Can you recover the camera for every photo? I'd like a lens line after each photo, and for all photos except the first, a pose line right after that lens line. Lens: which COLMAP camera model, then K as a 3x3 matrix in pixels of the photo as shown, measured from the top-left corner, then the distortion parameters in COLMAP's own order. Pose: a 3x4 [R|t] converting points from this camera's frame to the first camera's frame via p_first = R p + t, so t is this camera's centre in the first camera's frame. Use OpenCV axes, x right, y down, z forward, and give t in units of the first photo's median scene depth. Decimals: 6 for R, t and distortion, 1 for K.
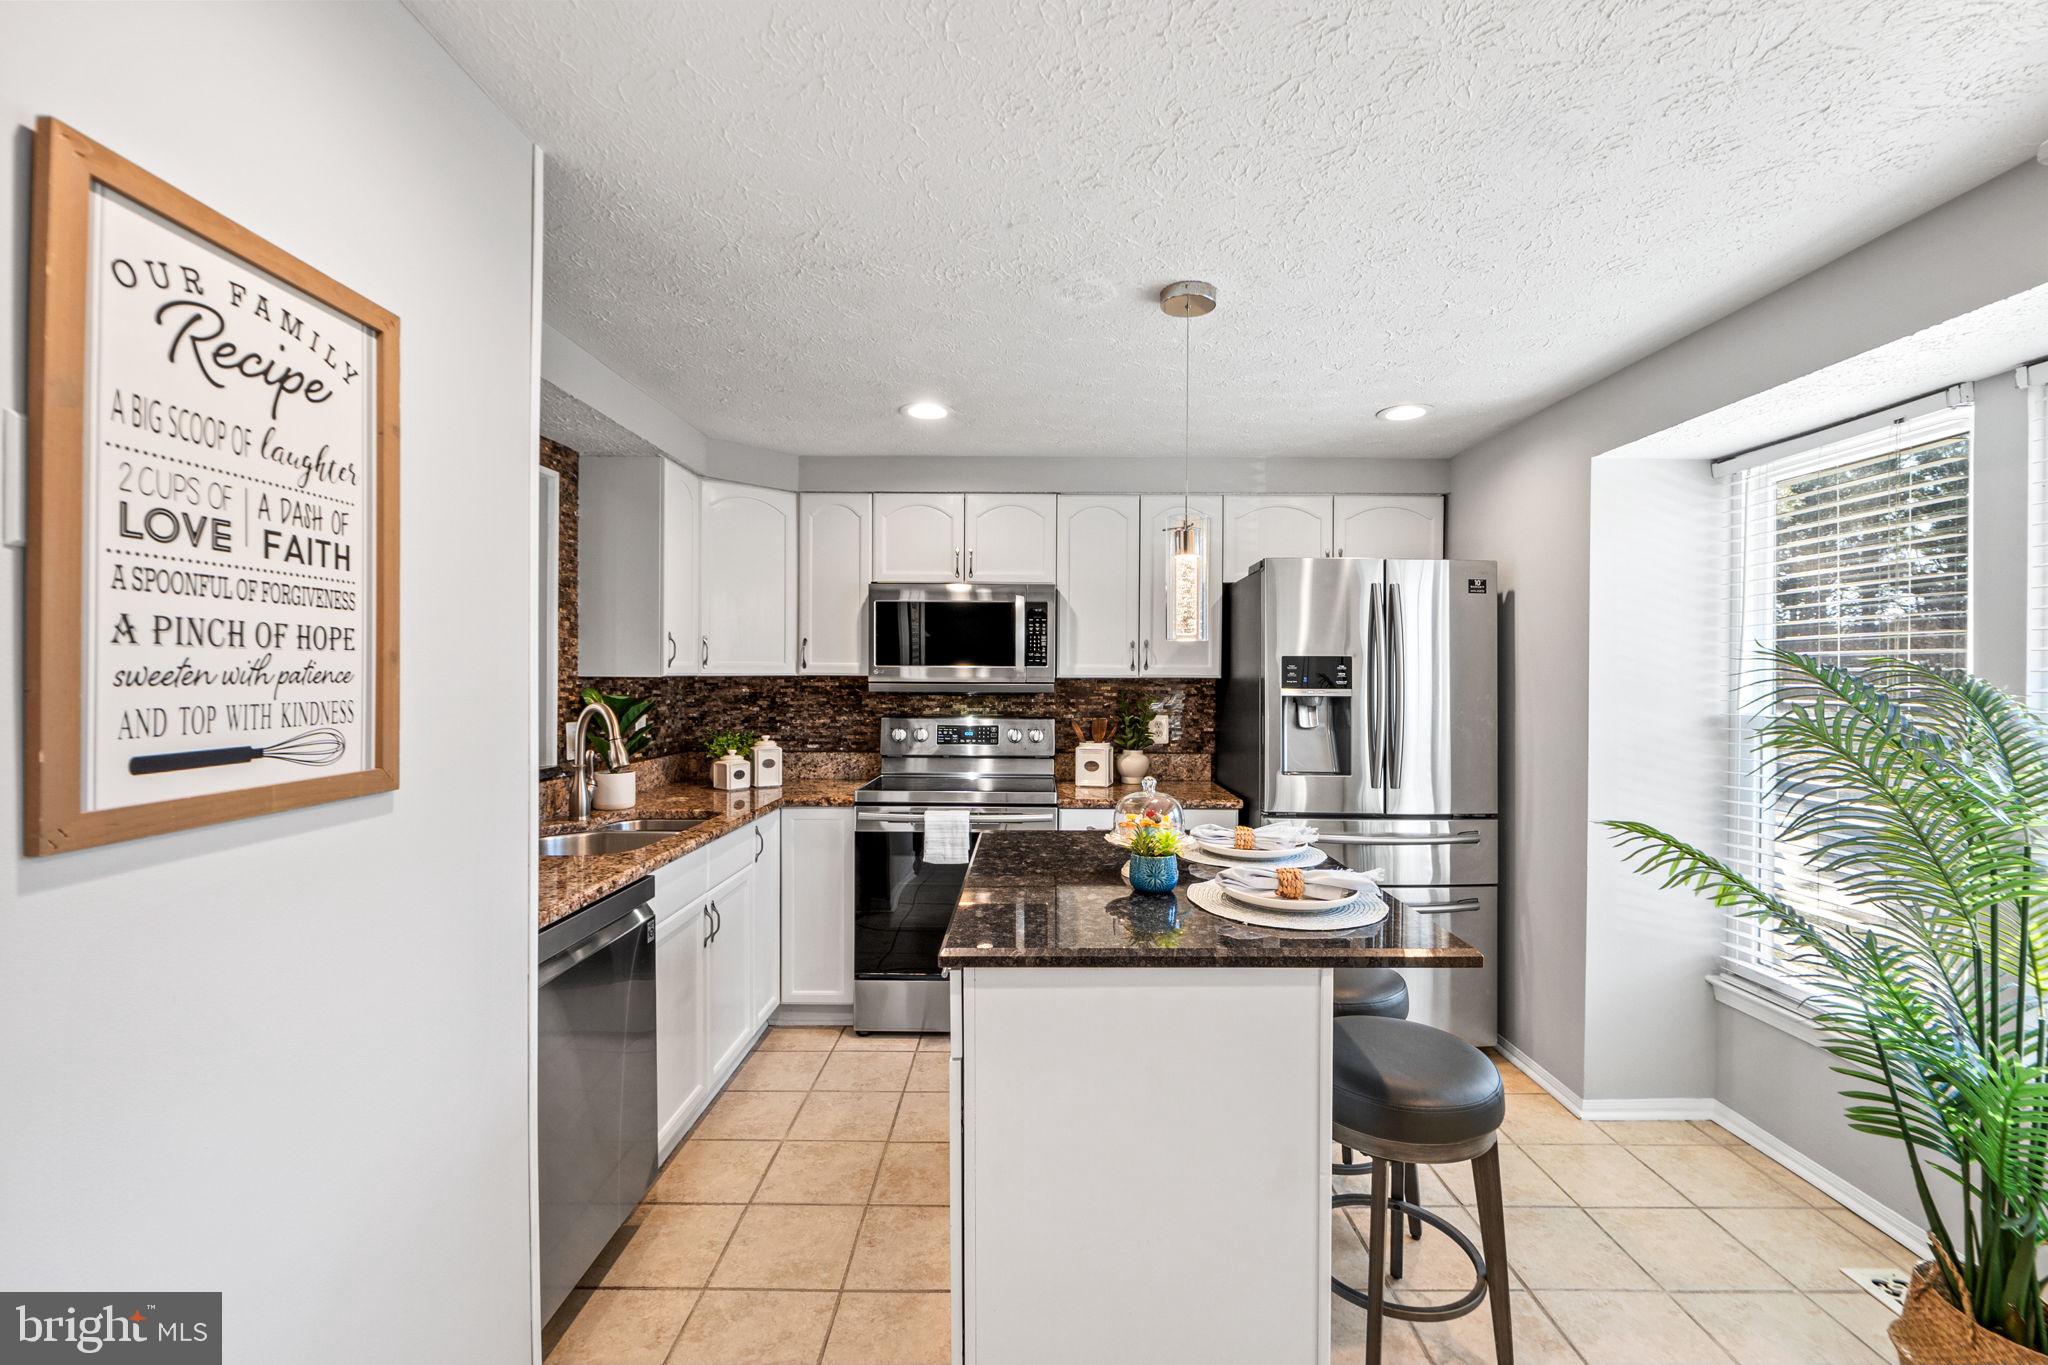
lens RADIAL K [[881.8, 0, 1024.0], [0, 881.8, 682.5], [0, 0, 1]] dist [-0.000425, 0.000155]
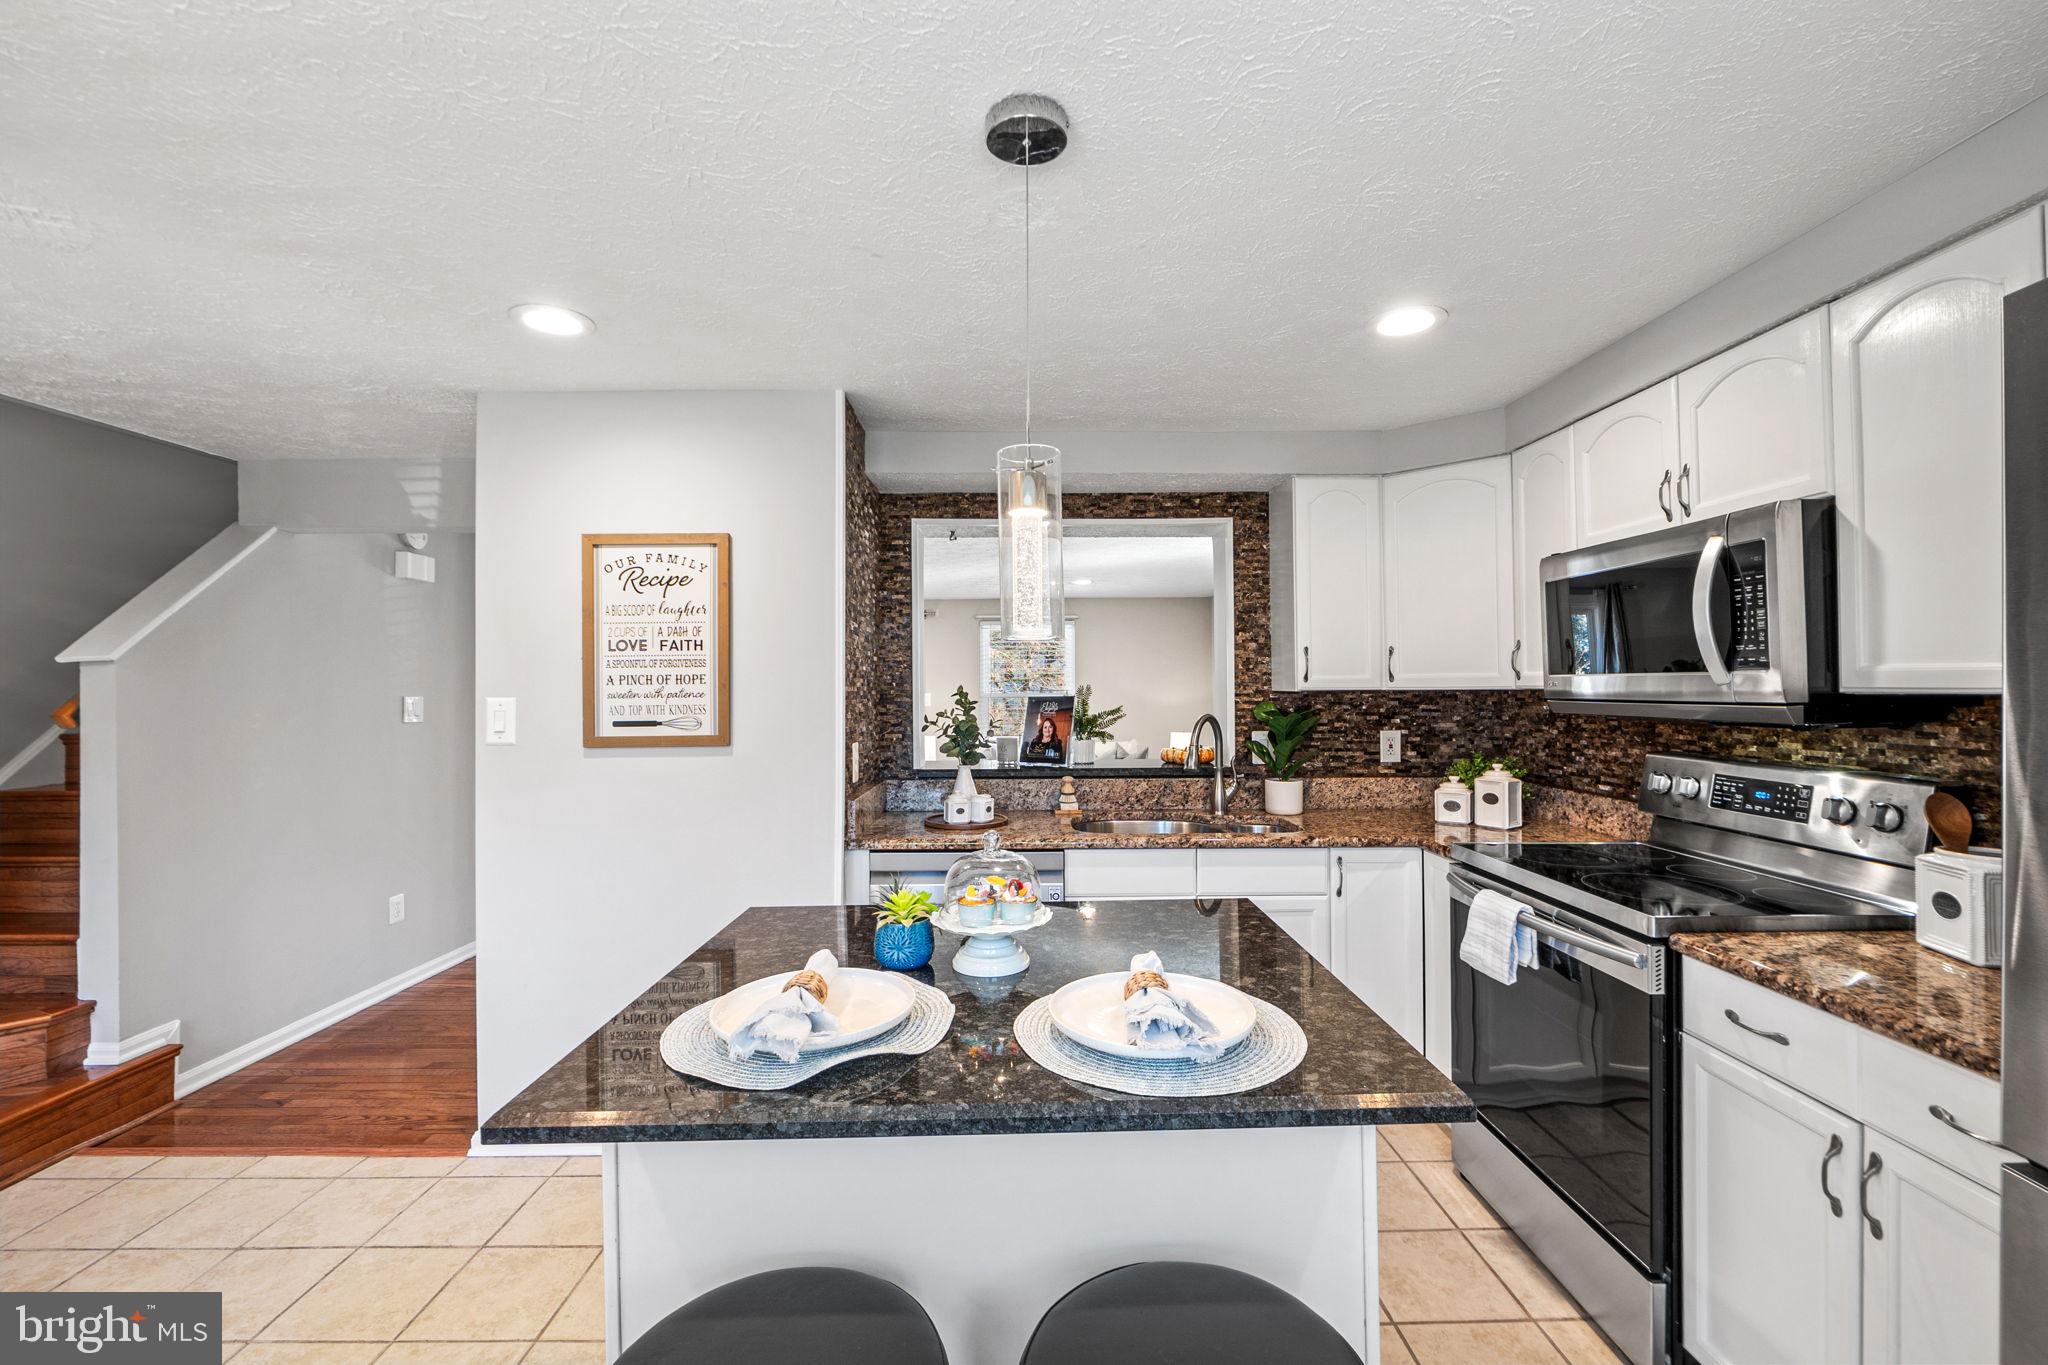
lens RADIAL K [[849.4, 0, 1030.5], [0, 849.4, 680.2], [0, 0, 1]] dist [-0.000999, 0.000009]
pose [[0.023146, -0.010971, -0.999672, 0.490579], [-0.001764, 0.999938, -0.011015, -0.007174], [0.999731, 0.002018, 0.023125, 0.581121]]
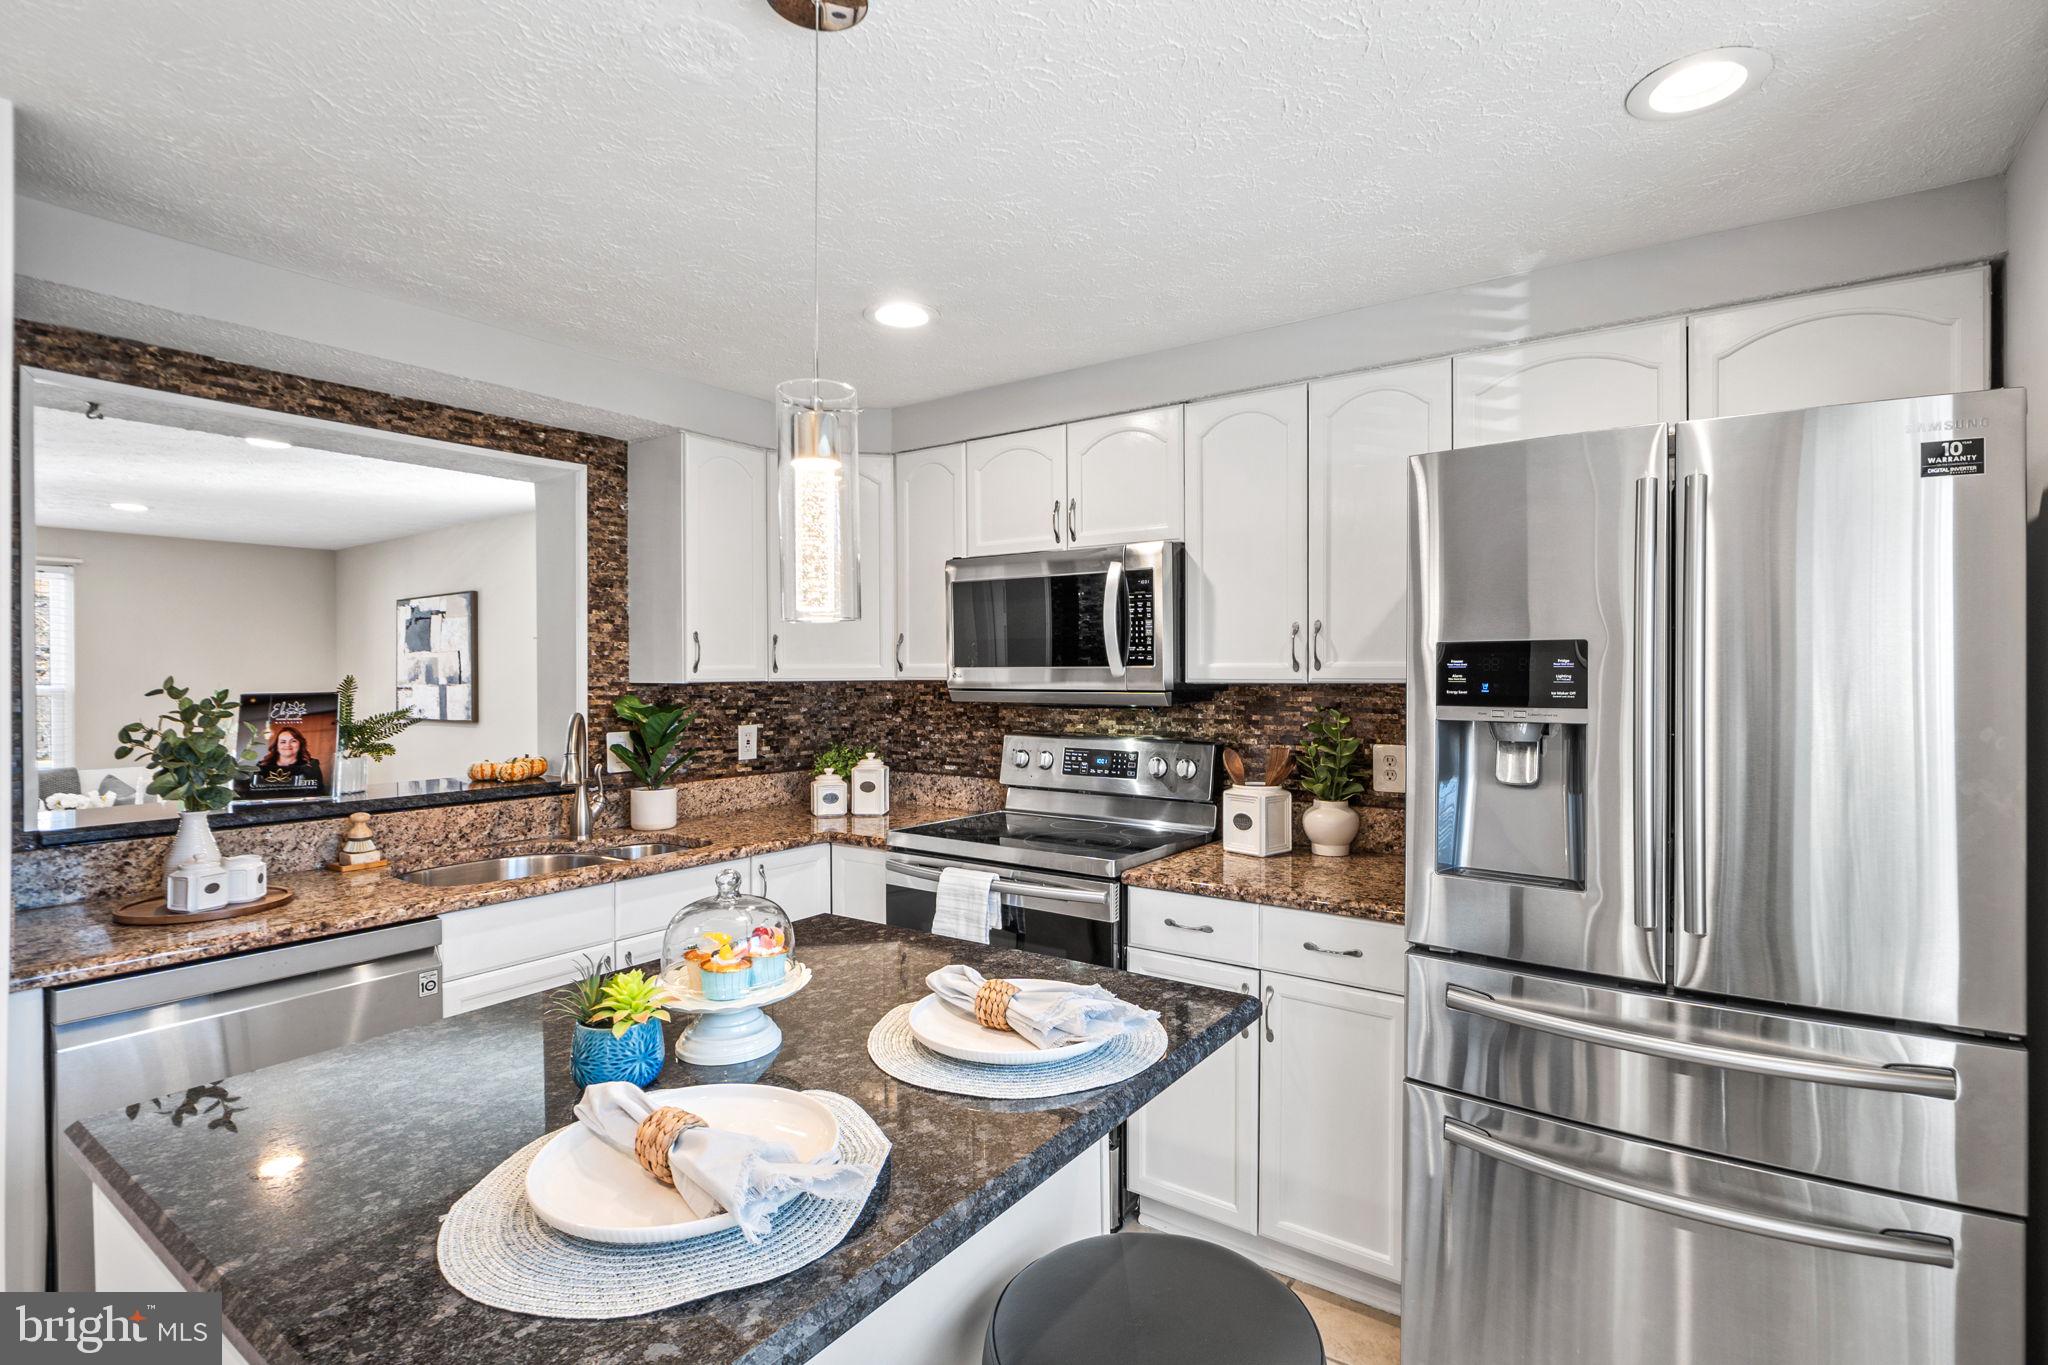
lens RADIAL K [[990.4, 0, 1027.2], [0, 990.4, 678.8], [0, 0, 1]] dist [-0.000330, -0.000150]
pose [[0.817150, -0.001615, -0.576423, 0.378154], [0.001415, 0.999999, -0.000796, -0.008642], [0.576423, -0.000165, 0.817151, 0.339619]]
